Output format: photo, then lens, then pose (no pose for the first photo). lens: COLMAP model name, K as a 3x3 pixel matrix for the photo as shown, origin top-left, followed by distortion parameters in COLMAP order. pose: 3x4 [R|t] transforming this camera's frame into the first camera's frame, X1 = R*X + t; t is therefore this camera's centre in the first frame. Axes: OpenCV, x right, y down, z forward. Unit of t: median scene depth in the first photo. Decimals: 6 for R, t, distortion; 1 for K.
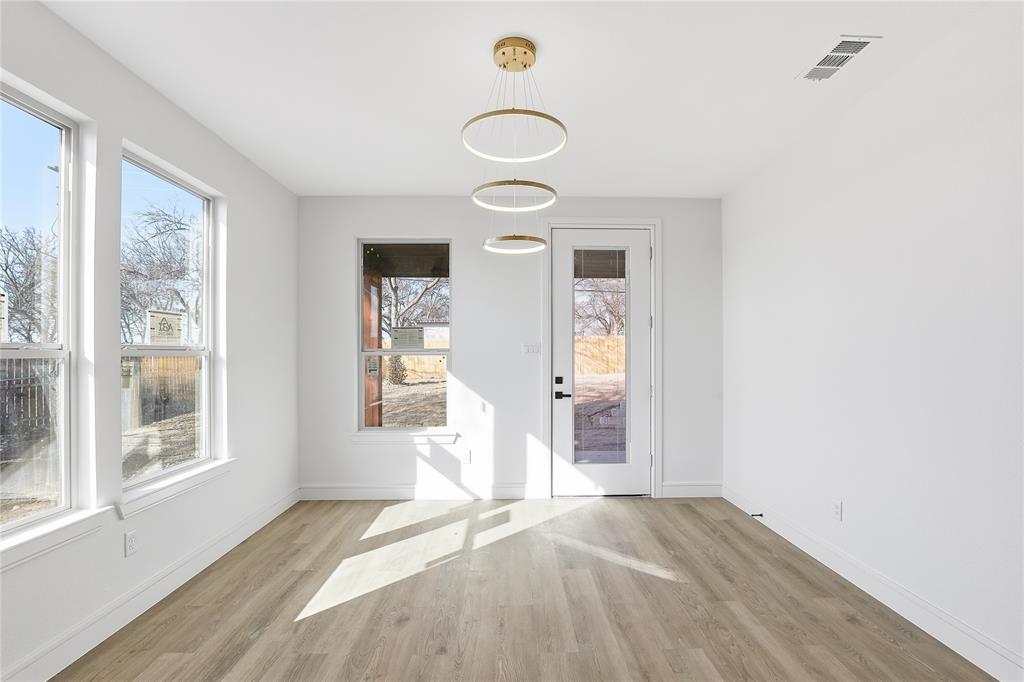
lens RADIAL K [[473.5, 0, 516.5], [0, 473.5, 354.8], [0, 0, 1]] dist [-0.023488, 0.001774]
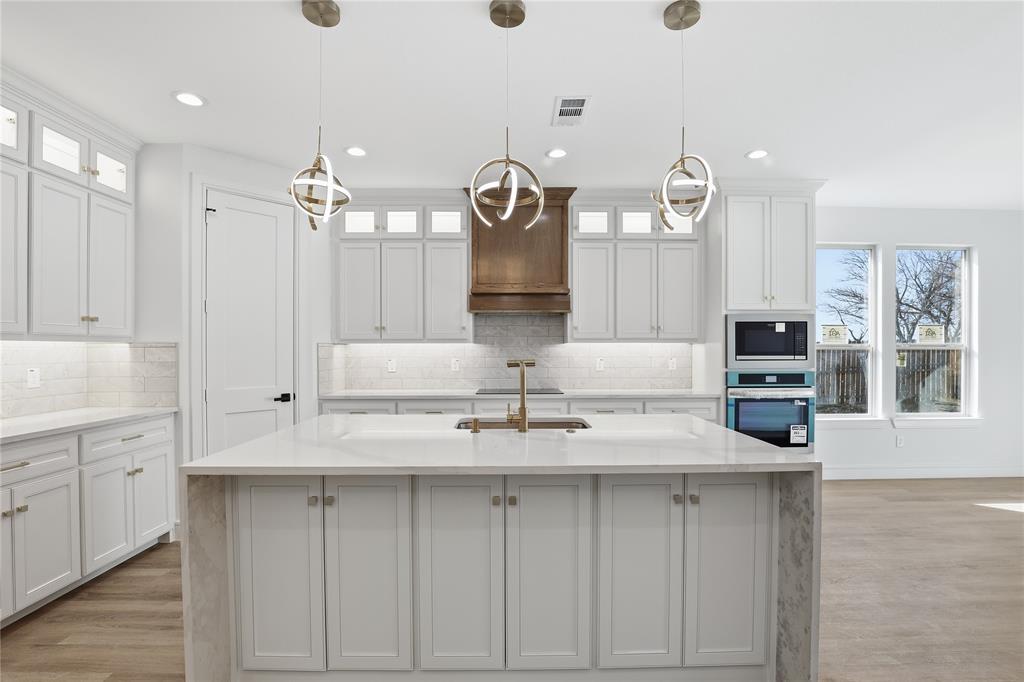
lens RADIAL K [[473.5, 0, 515.5], [0, 473.5, 351.6], [0, 0, 1]] dist [-0.023488, 0.001774]
pose [[0.004105, 0.009973, -0.999942, 1.050265], [0.000492, 0.999950, 0.009975, -0.009444], [0.999991, -0.000533, 0.004100, -0.605989]]
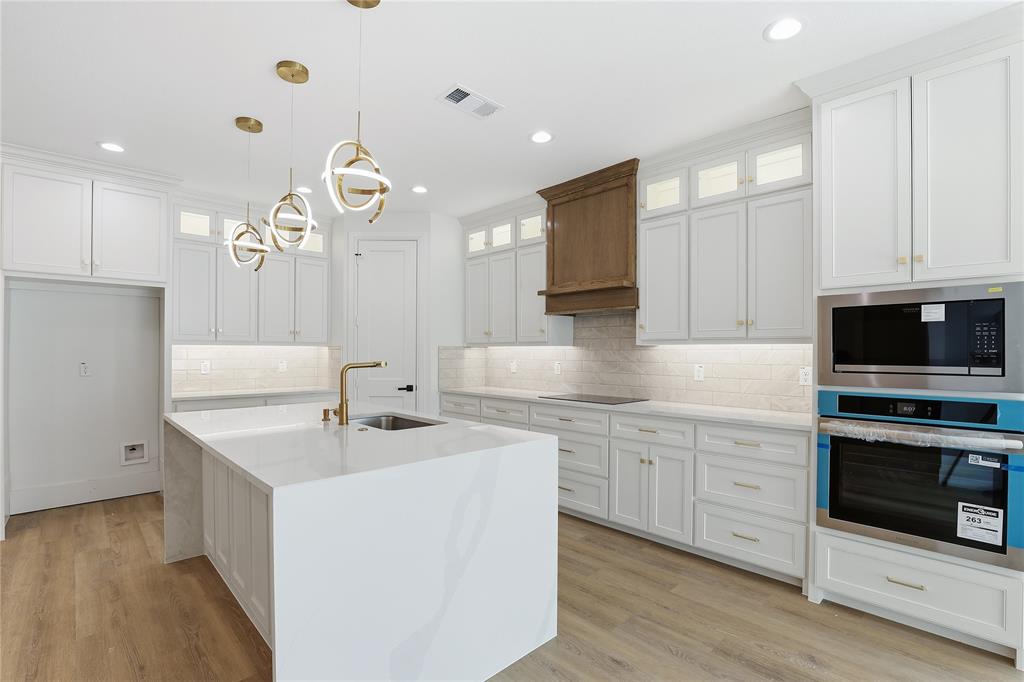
lens RADIAL K [[473.5, 0, 512.8], [0, 473.5, 352.0], [0, 0, 1]] dist [-0.023488, 0.001774]
pose [[-0.728718, -0.002168, -0.684810, 0.624098], [-0.004355, 0.999989, 0.001467, -0.003511], [0.684800, 0.004051, -0.728720, 0.302970]]
